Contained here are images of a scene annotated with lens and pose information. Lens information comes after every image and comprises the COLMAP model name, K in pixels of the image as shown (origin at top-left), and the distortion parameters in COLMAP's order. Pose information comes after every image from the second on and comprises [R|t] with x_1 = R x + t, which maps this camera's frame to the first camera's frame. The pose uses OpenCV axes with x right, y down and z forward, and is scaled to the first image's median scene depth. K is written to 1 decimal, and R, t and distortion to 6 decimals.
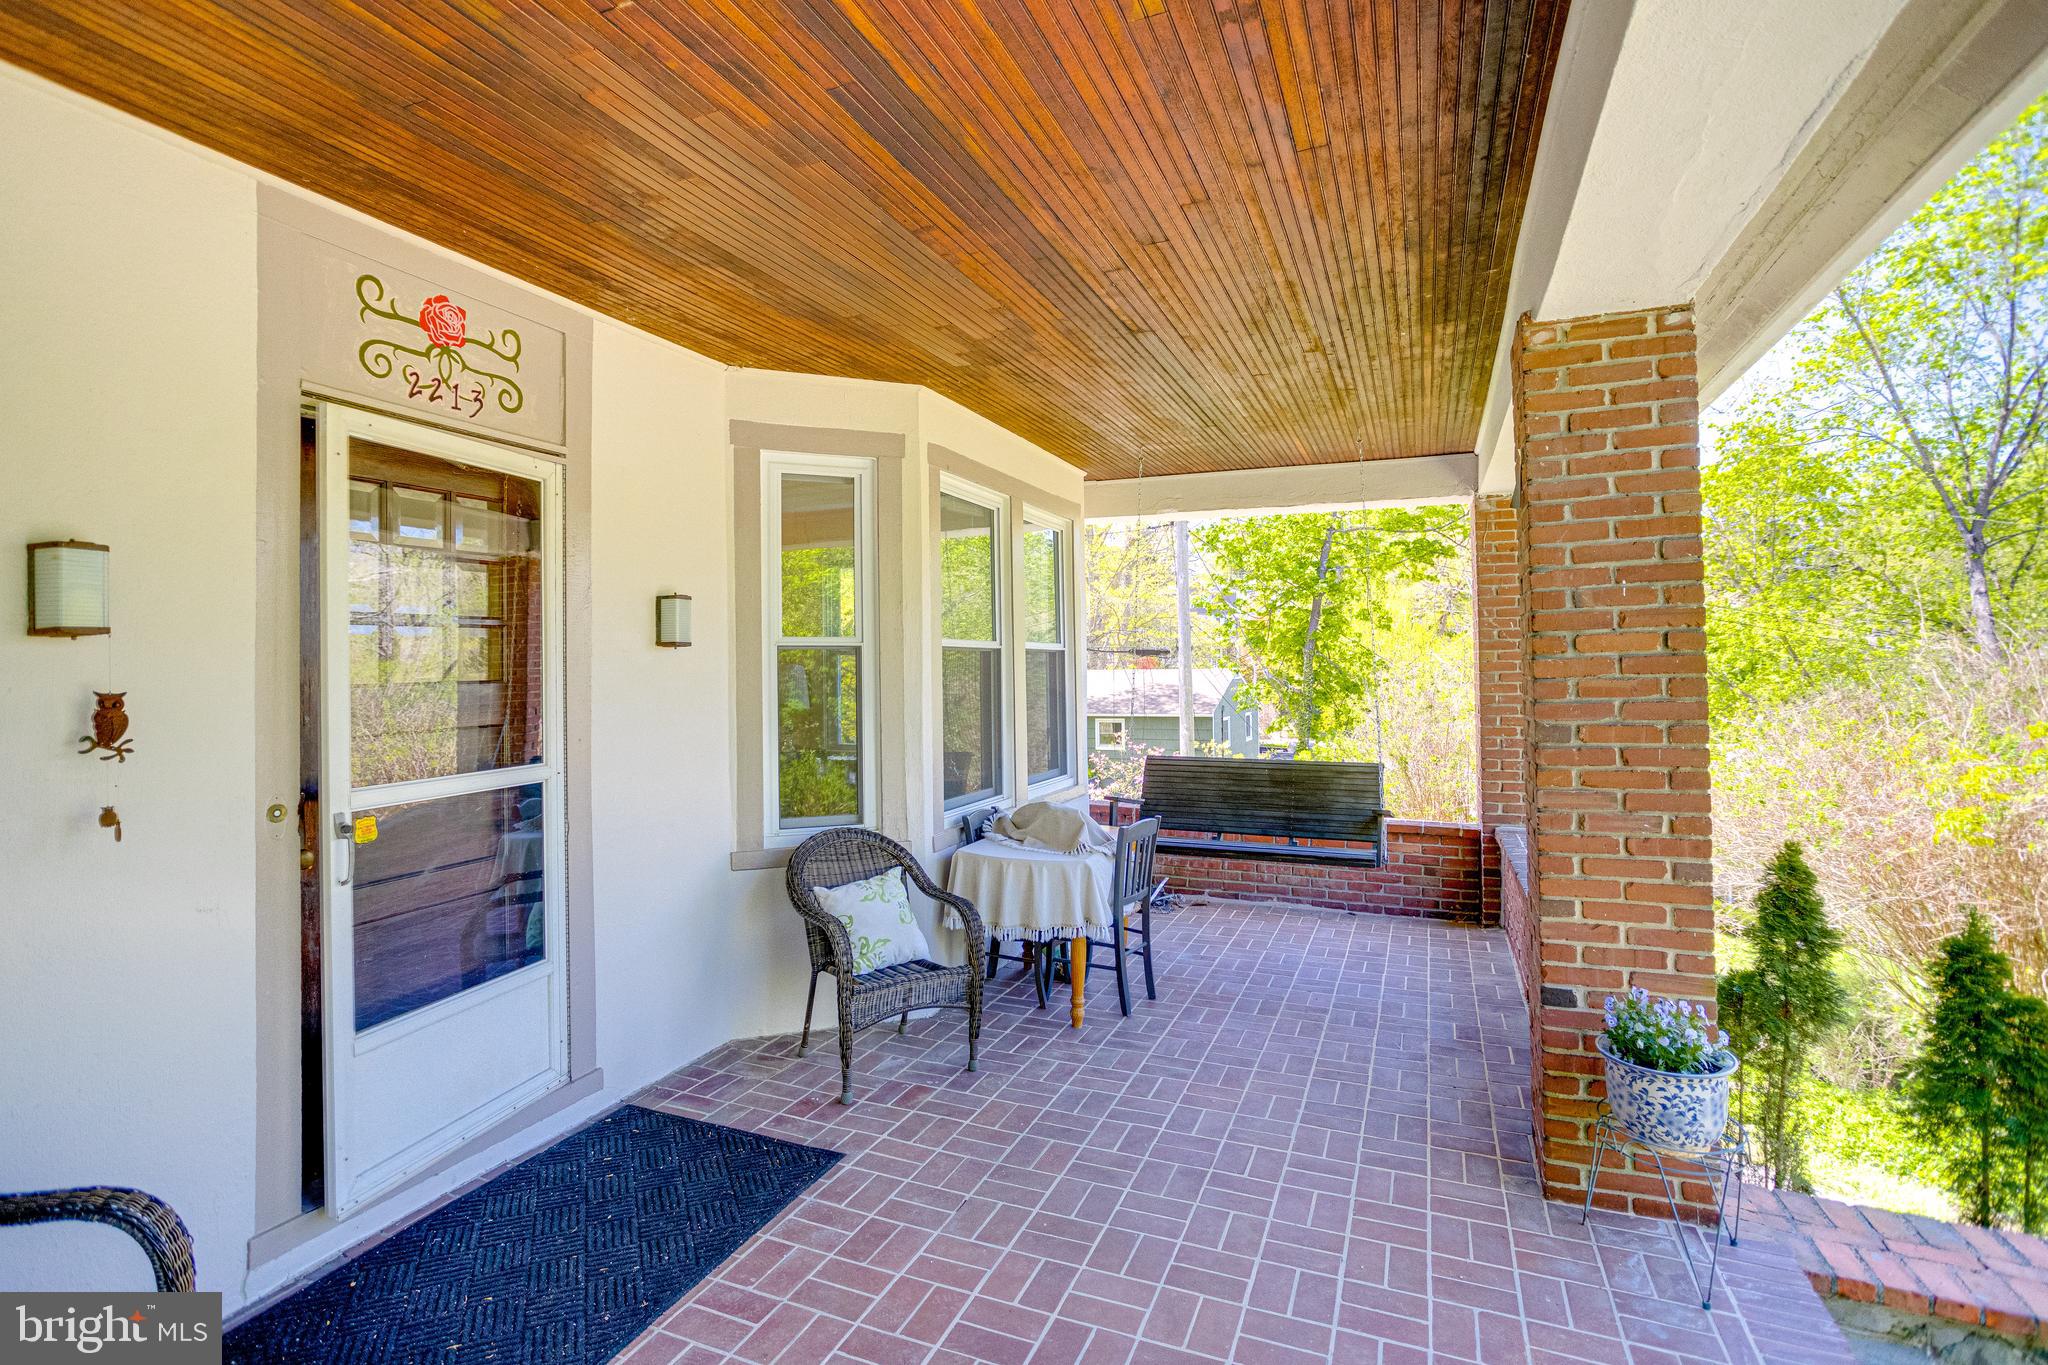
lens RADIAL K [[989.7, 0, 1020.1], [0, 989.7, 675.8], [0, 0, 1]] dist [-0.043672, 0.019770]
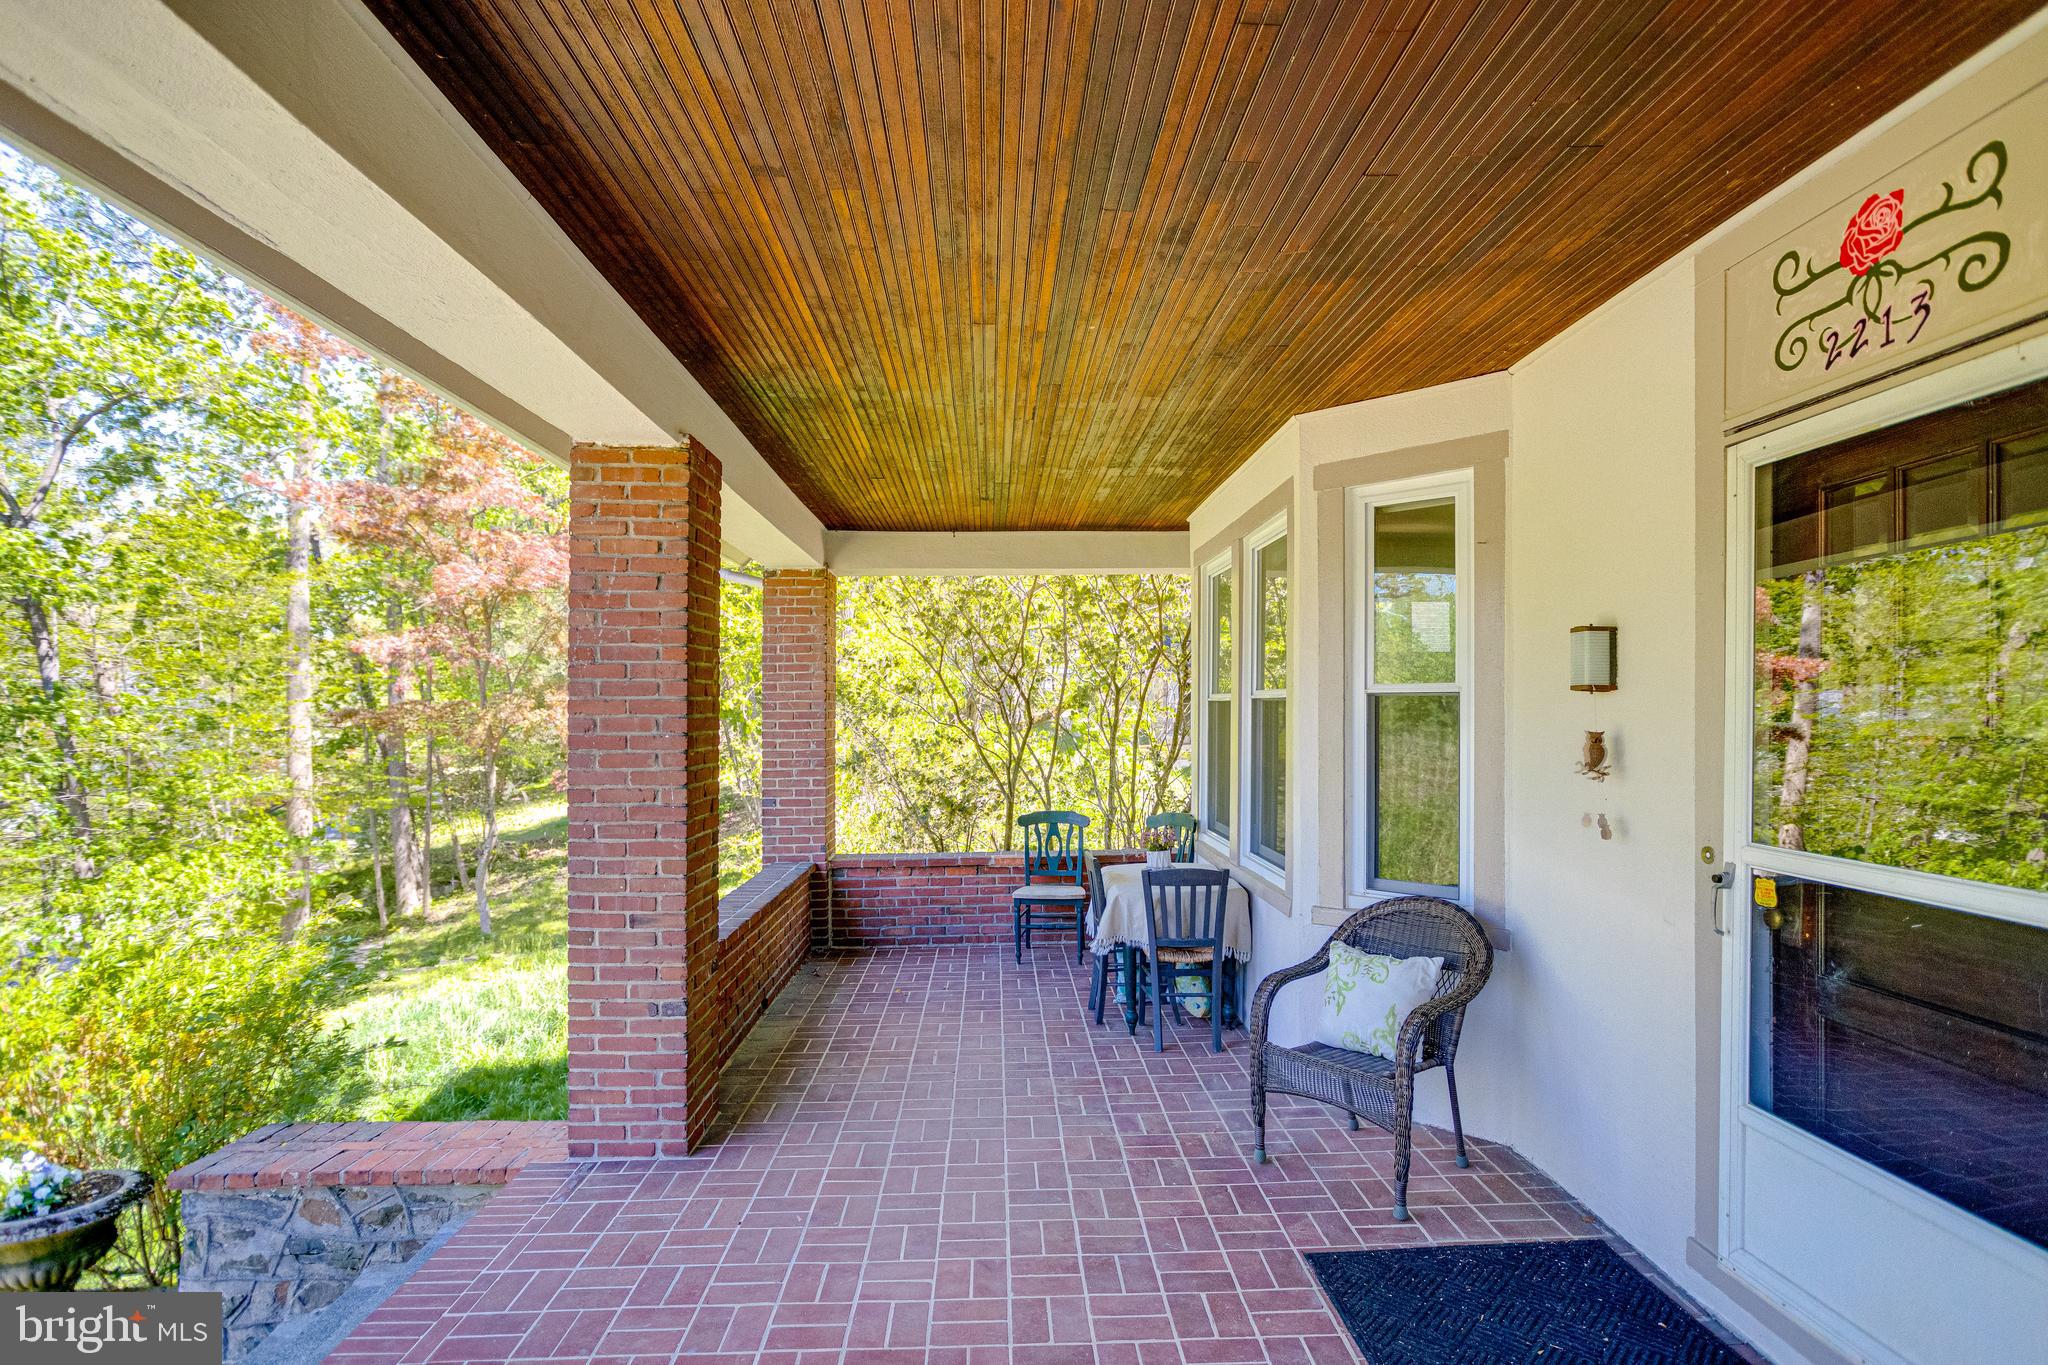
lens RADIAL K [[989.7, 0, 1020.1], [0, 989.7, 675.8], [0, 0, 1]] dist [-0.043672, 0.019770]
pose [[-0.910987, 0.004409, -0.412411, 0.279606], [0.015390, 0.999610, -0.023307, -0.030756], [0.412147, -0.027579, -0.910700, 1.403010]]
